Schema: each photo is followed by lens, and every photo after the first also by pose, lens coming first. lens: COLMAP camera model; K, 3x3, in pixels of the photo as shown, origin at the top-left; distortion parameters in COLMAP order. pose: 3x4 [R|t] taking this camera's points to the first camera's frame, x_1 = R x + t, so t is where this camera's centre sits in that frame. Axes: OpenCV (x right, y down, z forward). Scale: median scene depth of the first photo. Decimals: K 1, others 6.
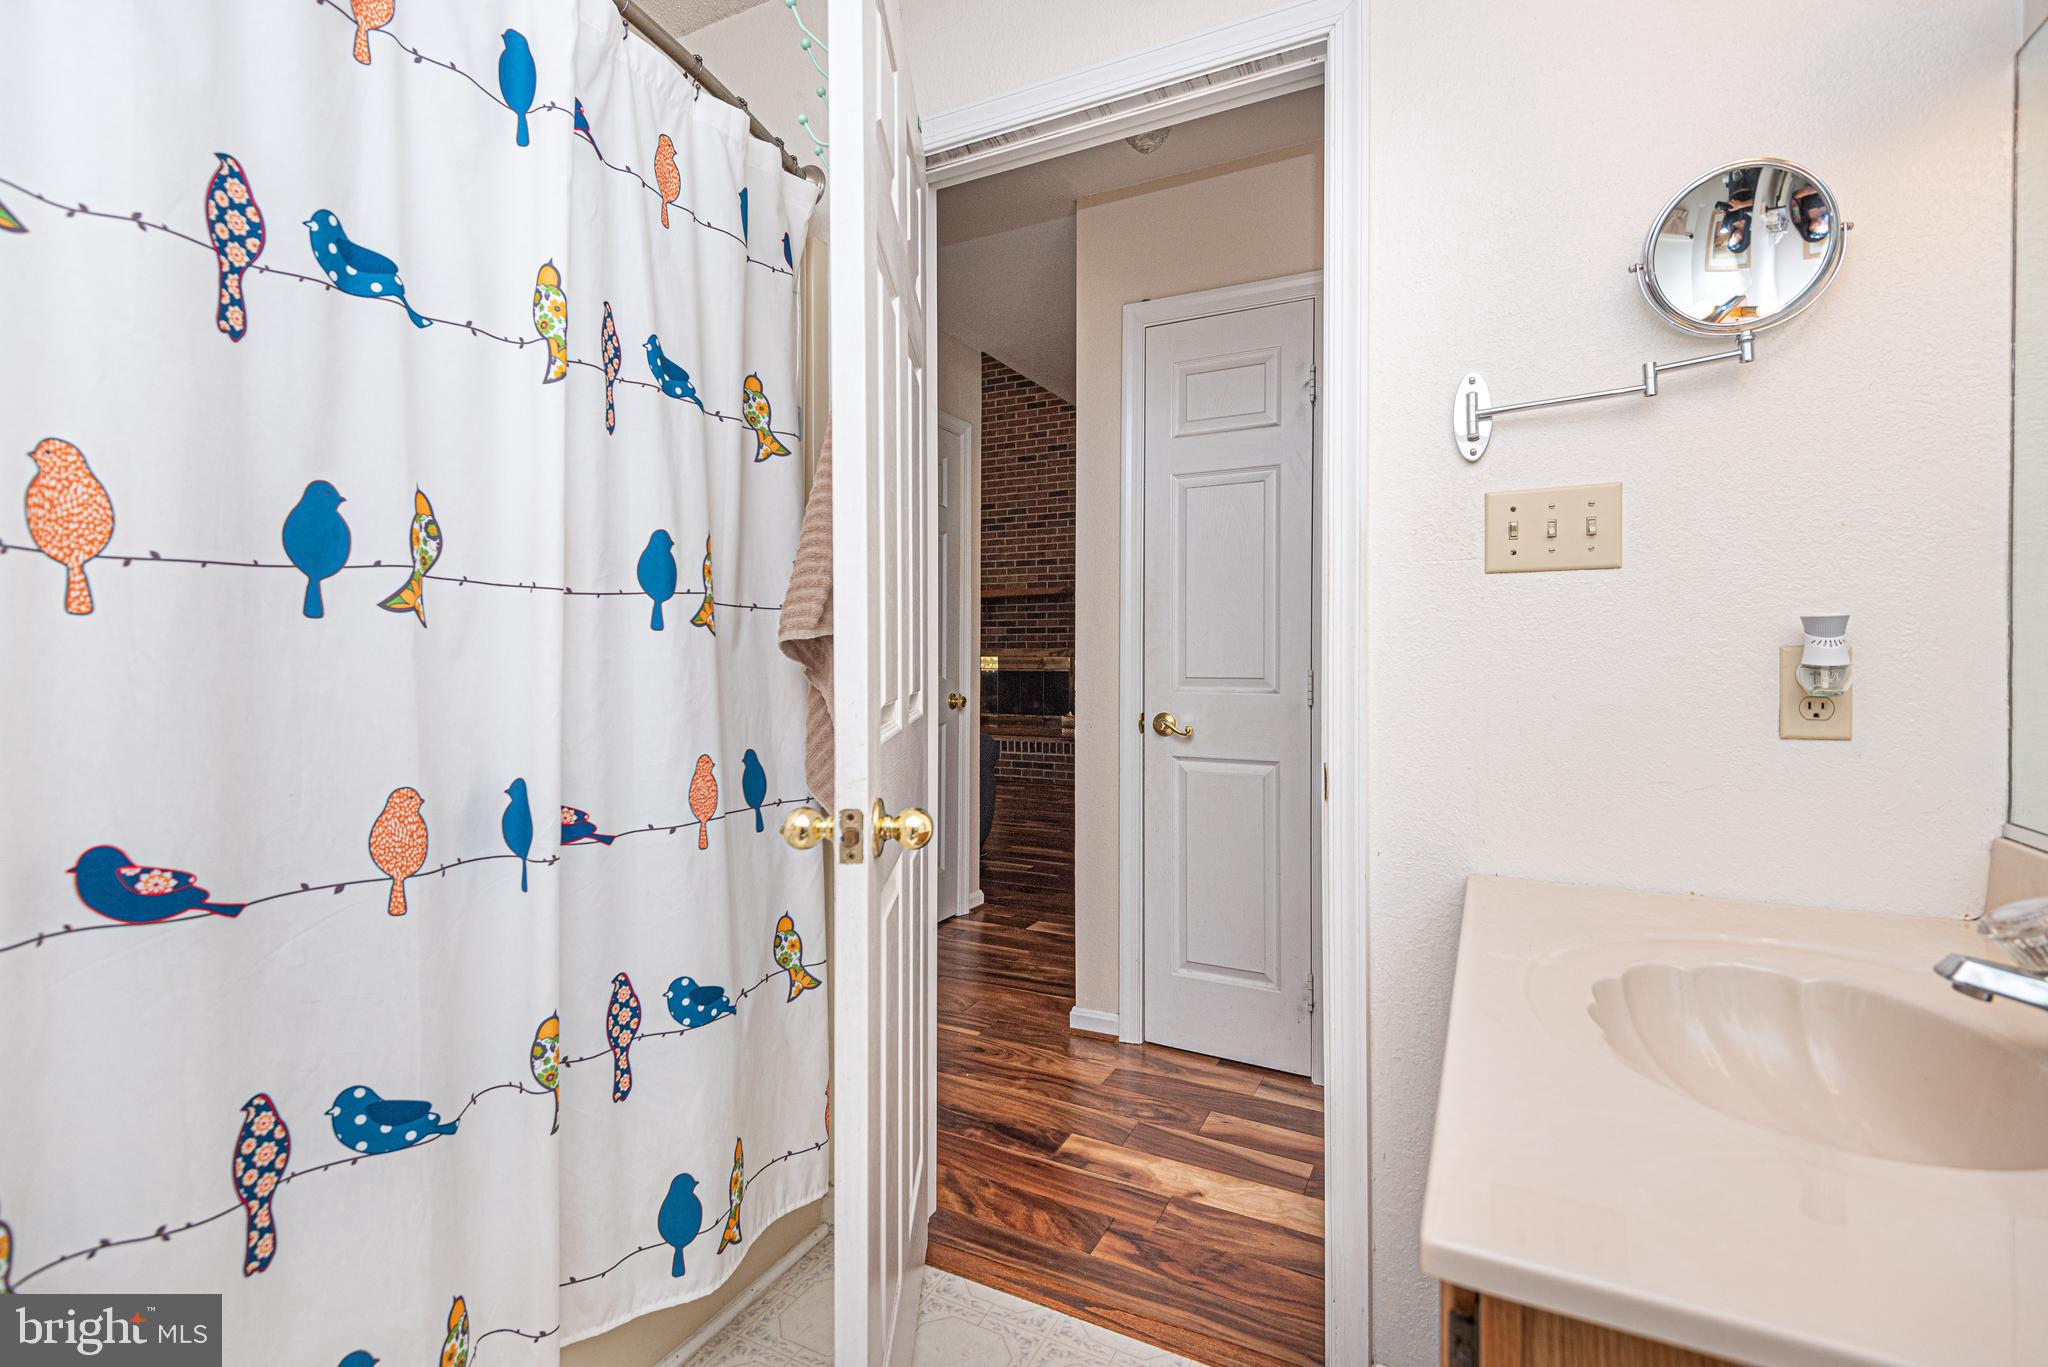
lens RADIAL K [[925.2, 0, 1024.0], [0, 925.2, 657.0], [0, 0, 1]] dist [0.001756, -0.000204]
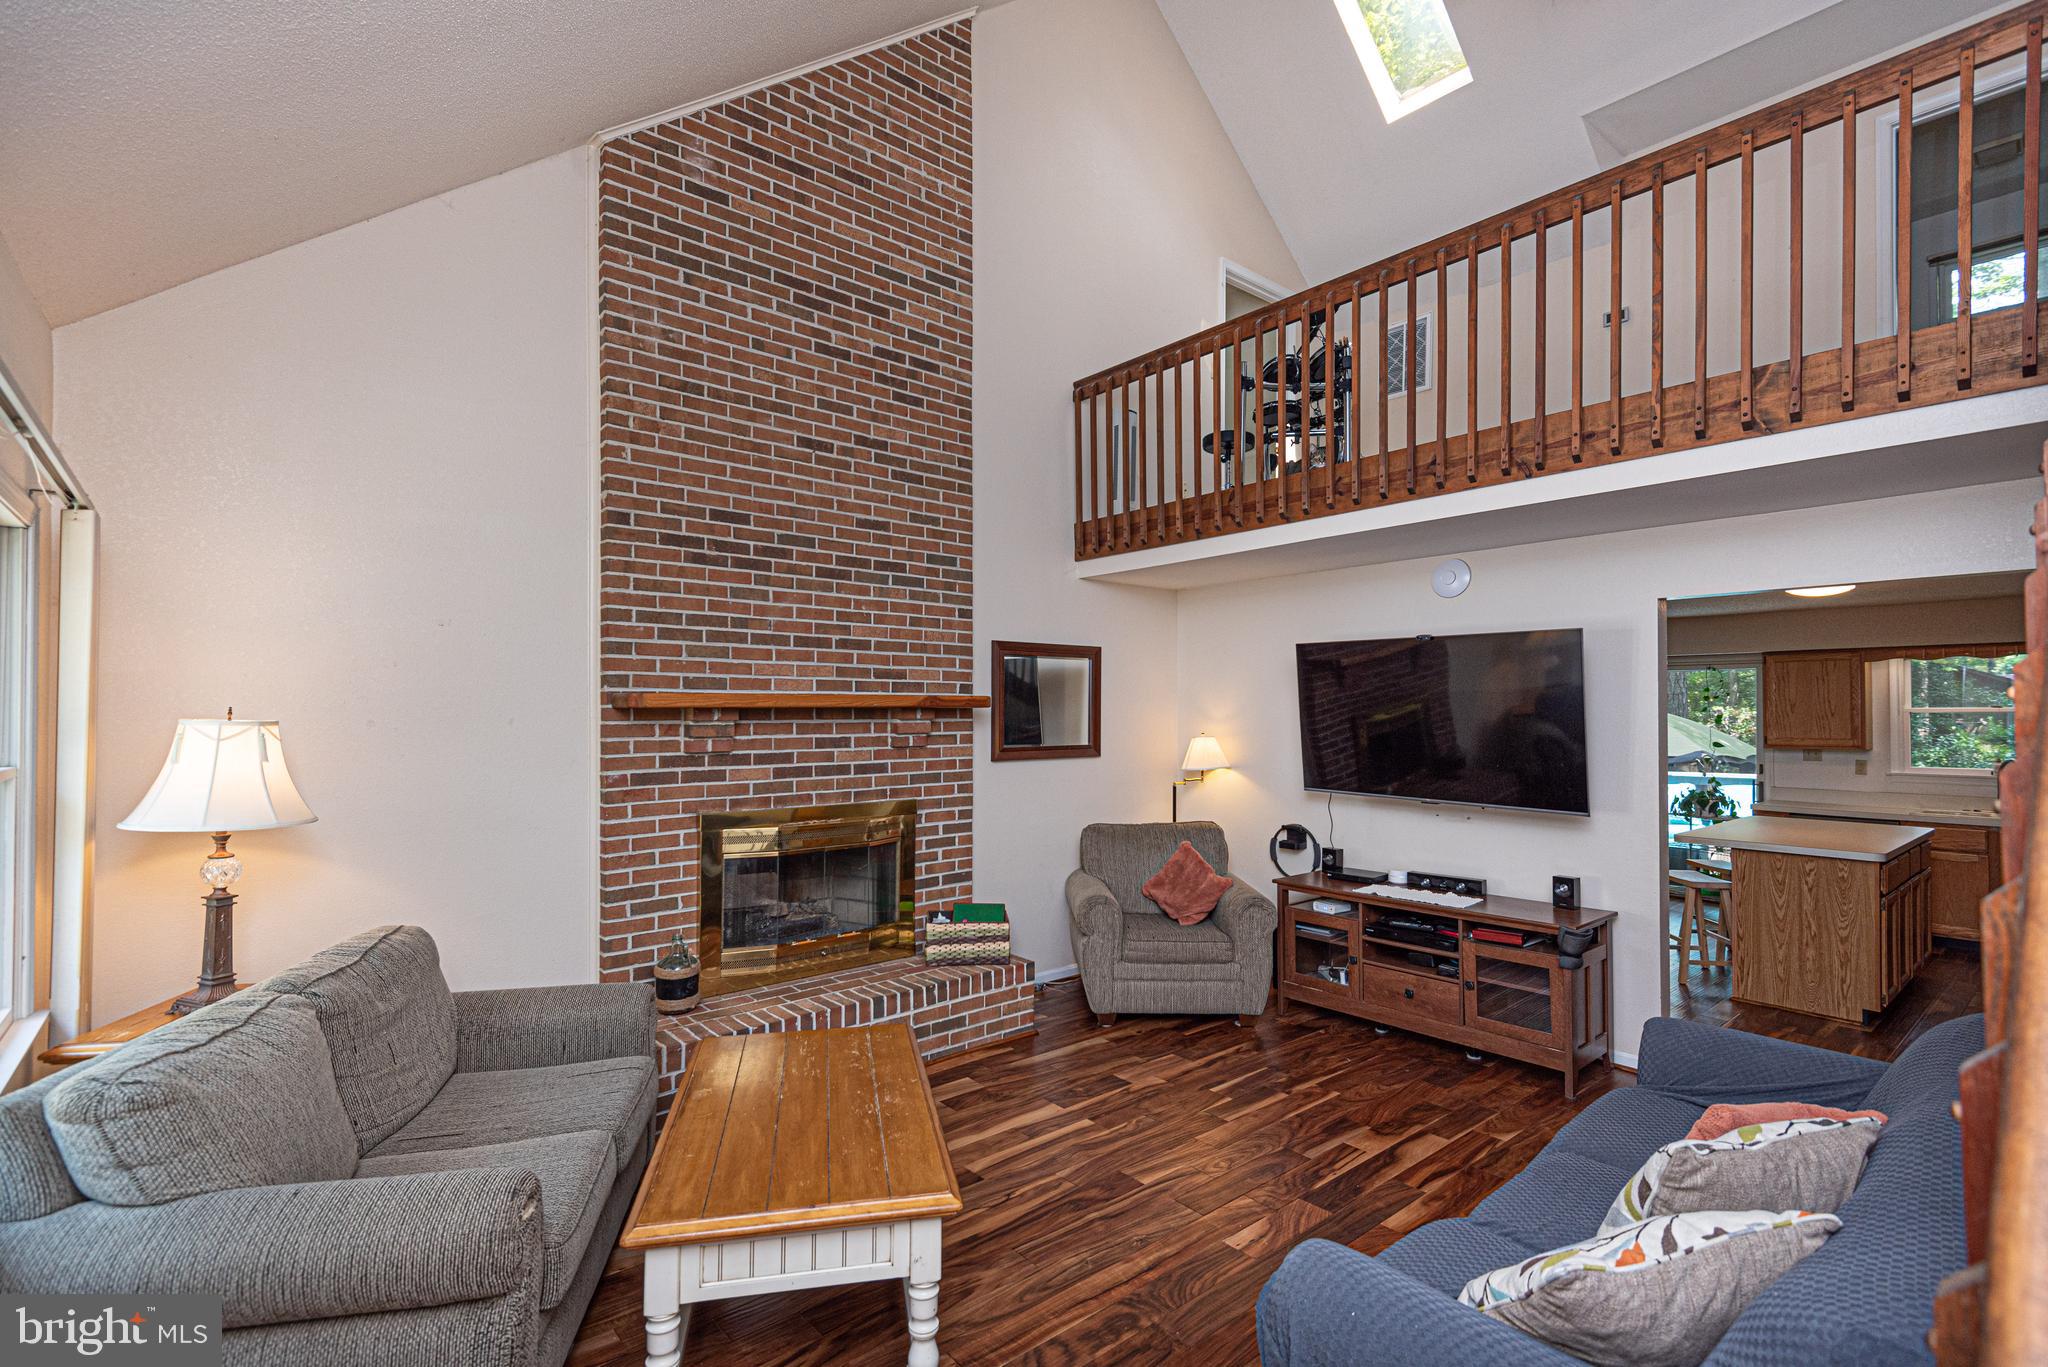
lens RADIAL K [[914.4, 0, 983.1], [0, 914.4, 692.7], [0, 0, 1]] dist [0.030505, -0.024738]
pose [[0.397023, 0.023162, 0.917516, -0.435705], [0.003595, 0.999635, -0.026791, -0.058648], [-0.917802, 0.013935, 0.396794, 0.707224]]
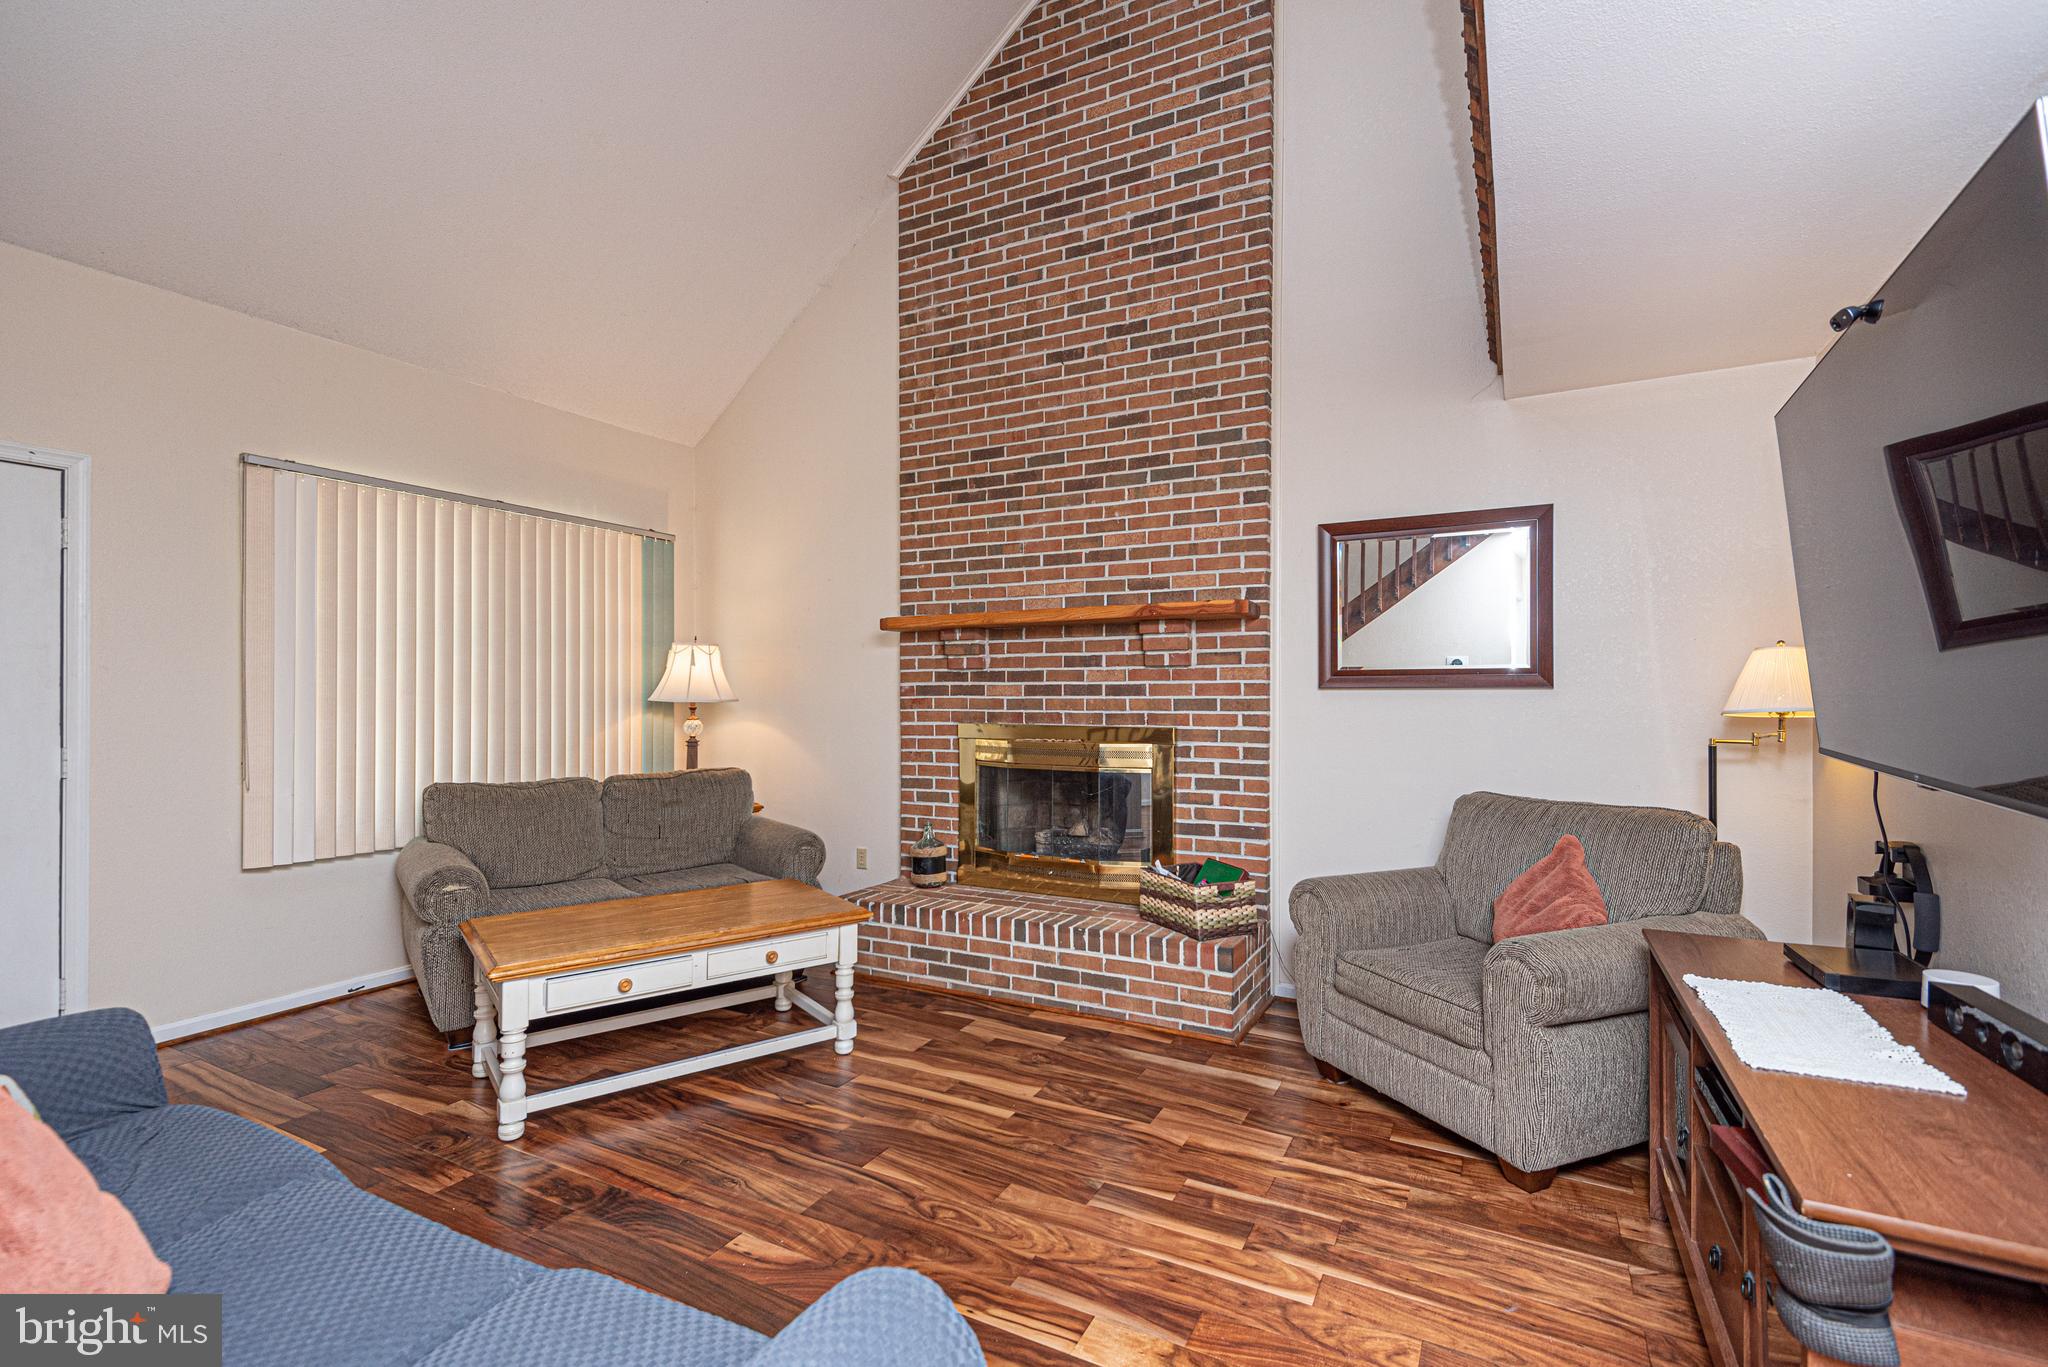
lens RADIAL K [[907.9, 0, 1040.8], [0, 907.9, 684.6], [0, 0, 1]] dist [0.025379, -0.000249]
pose [[0.999980, 0.002557, 0.005775, -0.012915], [-0.002494, 0.999938, -0.010814, -0.026084], [-0.005803, 0.010800, 0.999925, 0.496074]]
